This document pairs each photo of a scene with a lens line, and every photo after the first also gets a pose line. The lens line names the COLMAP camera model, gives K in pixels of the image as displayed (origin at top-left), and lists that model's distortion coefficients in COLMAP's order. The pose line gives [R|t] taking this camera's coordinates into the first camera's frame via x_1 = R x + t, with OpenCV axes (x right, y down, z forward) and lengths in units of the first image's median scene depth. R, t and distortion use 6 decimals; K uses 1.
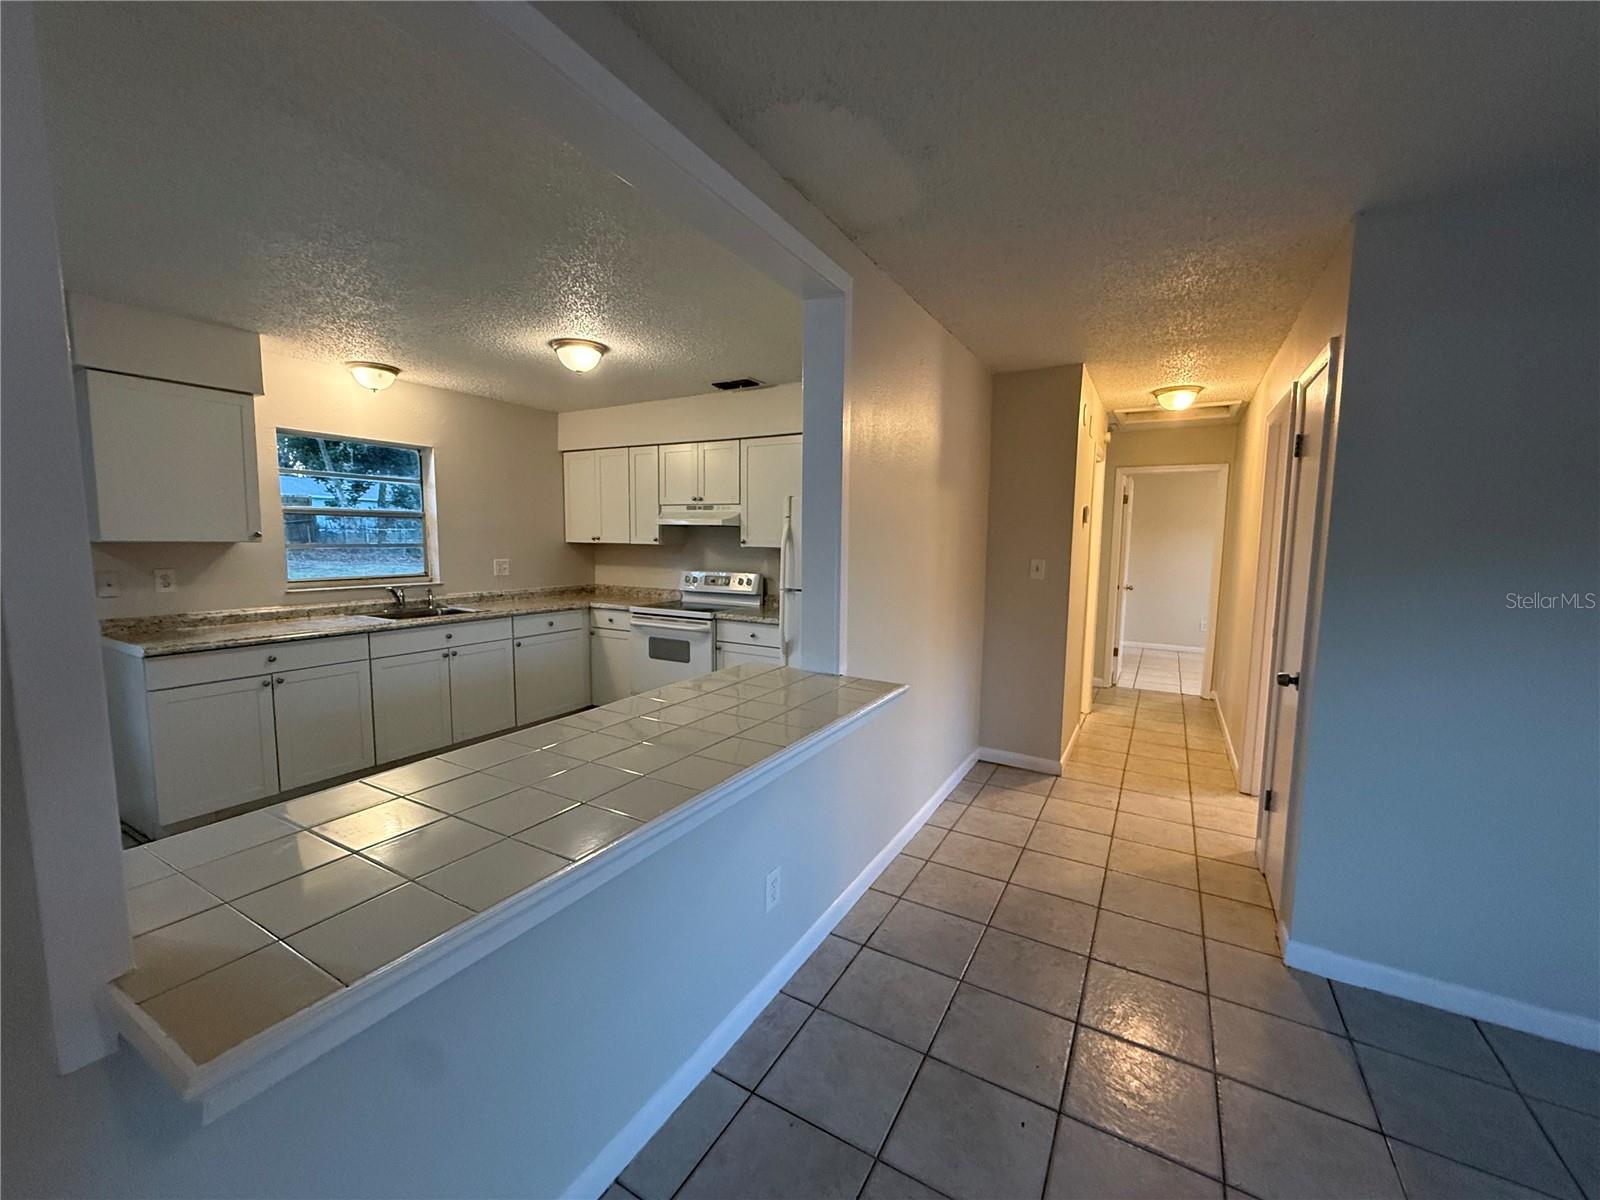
lens RADIAL K [[642.0, 0, 798.9], [0, 642.0, 599.3], [0, 0, 1]] dist [0.000193, -0.000436]
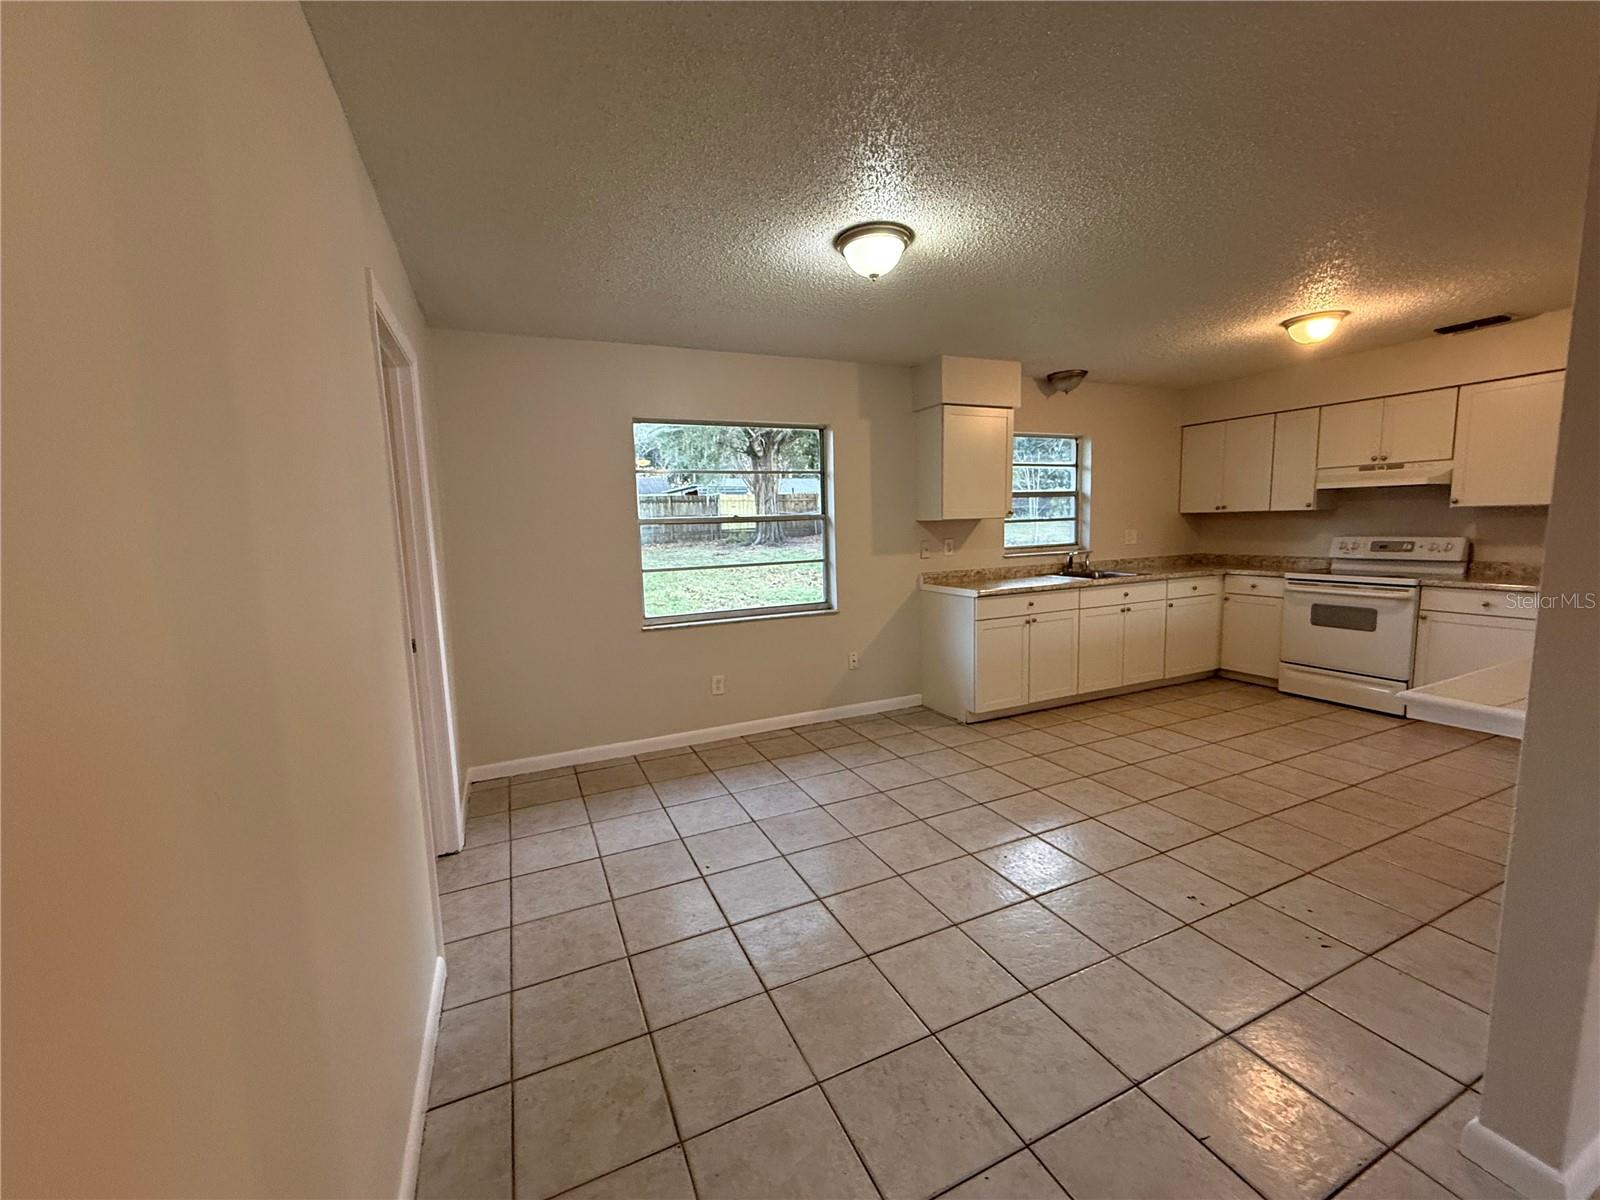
lens RADIAL K [[642.0, 0, 796.3], [0, 642.0, 600.2], [0, 0, 1]] dist [0.000193, -0.000436]
pose [[0.810920, 0.035217, -0.584096, -0.305191], [-0.016724, 0.999174, 0.037025, 0.030921], [0.584918, -0.020256, 0.810839, -0.269816]]
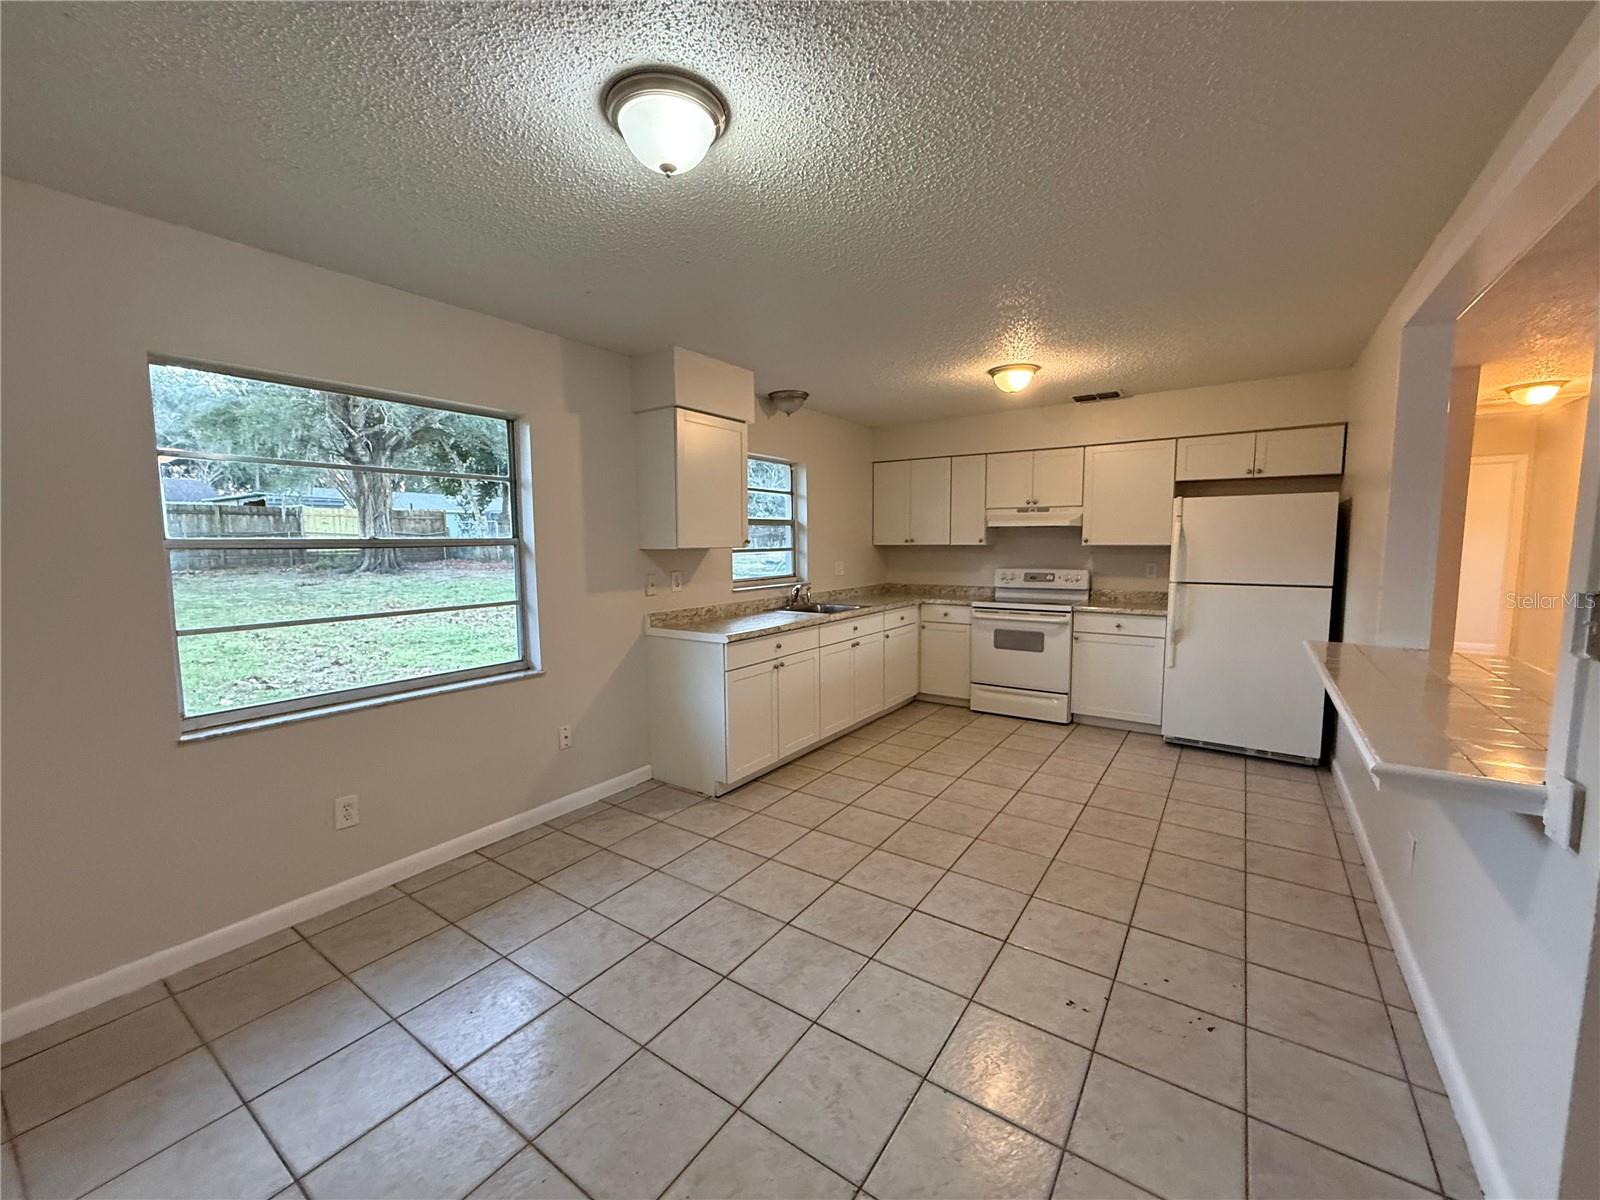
lens RADIAL K [[642.0, 0, 798.3], [0, 642.0, 600.6], [0, 0, 1]] dist [0.000193, -0.000436]
pose [[0.996457, -0.012180, -0.083222, -0.483014], [0.011994, 0.999924, -0.002742, 0.009249], [0.083250, 0.001734, 0.996527, -0.122621]]
